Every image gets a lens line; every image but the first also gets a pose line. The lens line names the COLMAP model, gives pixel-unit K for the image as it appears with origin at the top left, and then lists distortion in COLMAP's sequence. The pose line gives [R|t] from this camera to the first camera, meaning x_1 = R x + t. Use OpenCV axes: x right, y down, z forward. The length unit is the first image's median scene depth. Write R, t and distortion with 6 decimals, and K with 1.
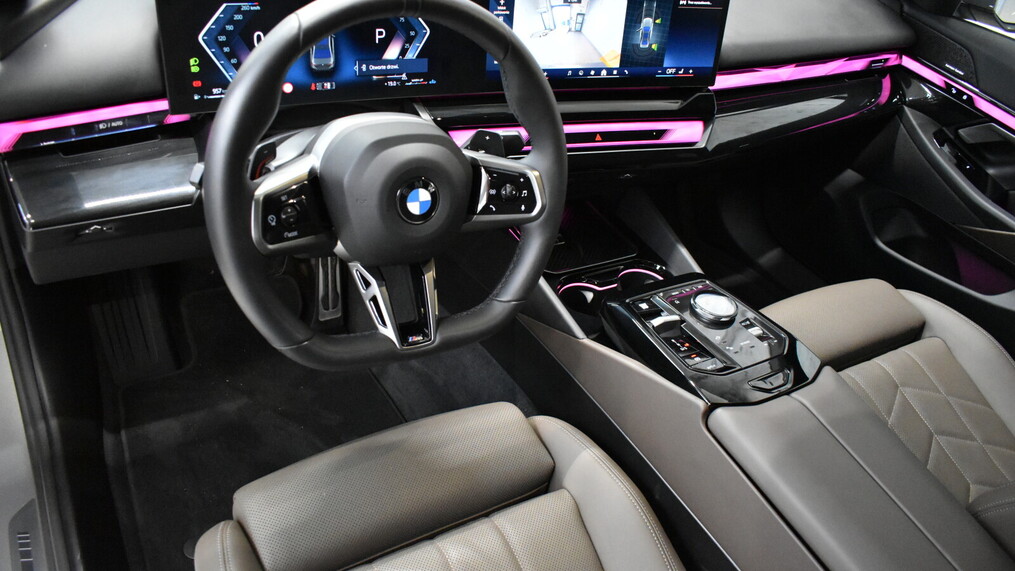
lens RADIAL K [[775.1, 0, 507.5], [0, 775.1, 285.5], [0, 0, 1]] dist [-0.020906, 0.011402]
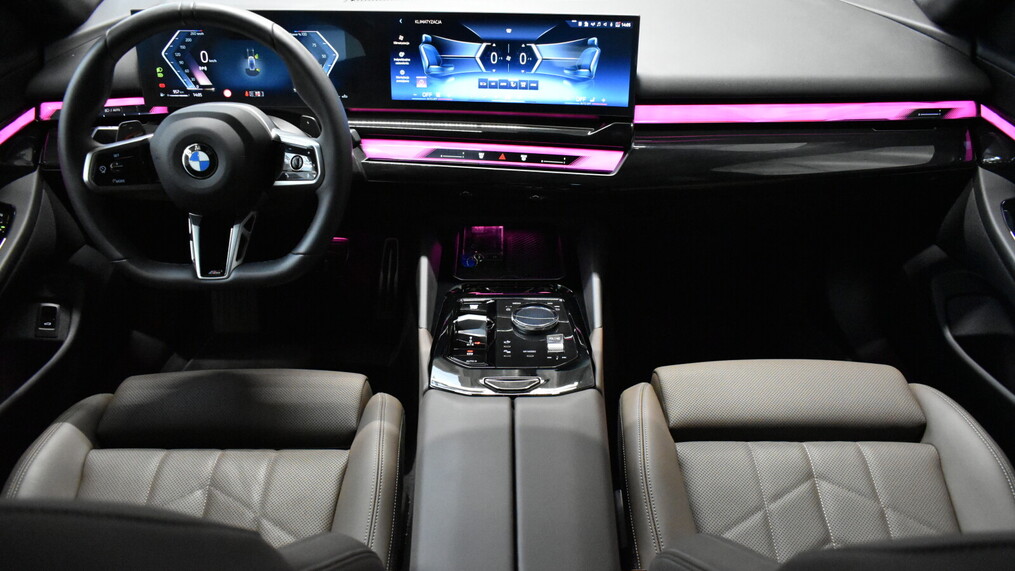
lens RADIAL K [[775.1, 0, 507.5], [0, 775.1, 285.5], [0, 0, 1]] dist [-0.020906, 0.011402]
pose [[0.851641, 0.129448, -0.507888, 0.921366], [-0.195370, 0.977588, -0.078439, 0.089644], [0.486351, 0.166028, 0.857844, 0.141568]]
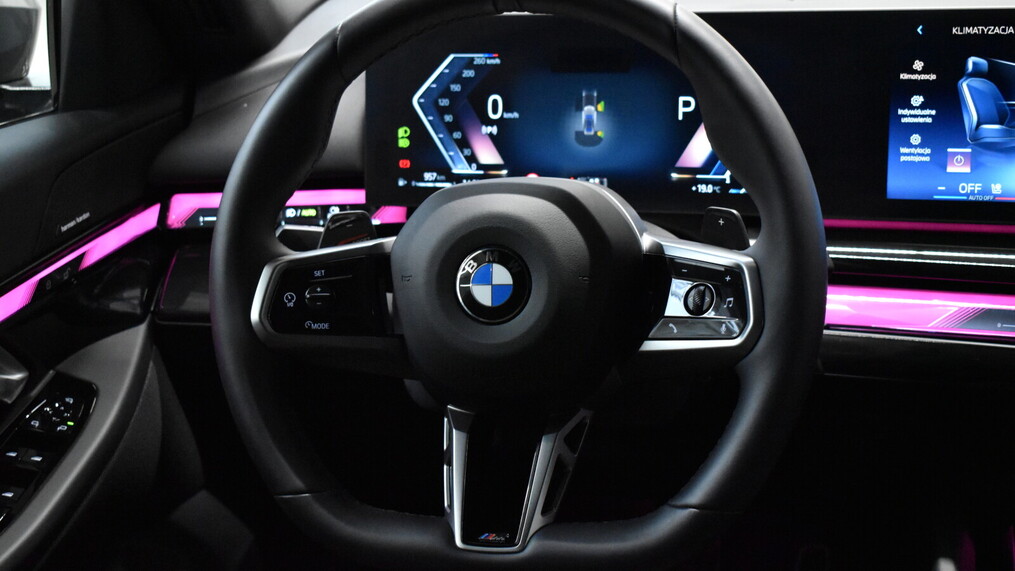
lens RADIAL K [[1578.9, 0, 507.5], [0, 1578.9, 285.5], [0, 0, 1]] dist [-0.023461, -0.015288]
pose [[0.677382, 0.009418, -0.735571, 0.715622], [-0.305099, 0.913460, -0.269267, 0.196977], [0.669379, 0.406818, 0.621635, 0.215040]]
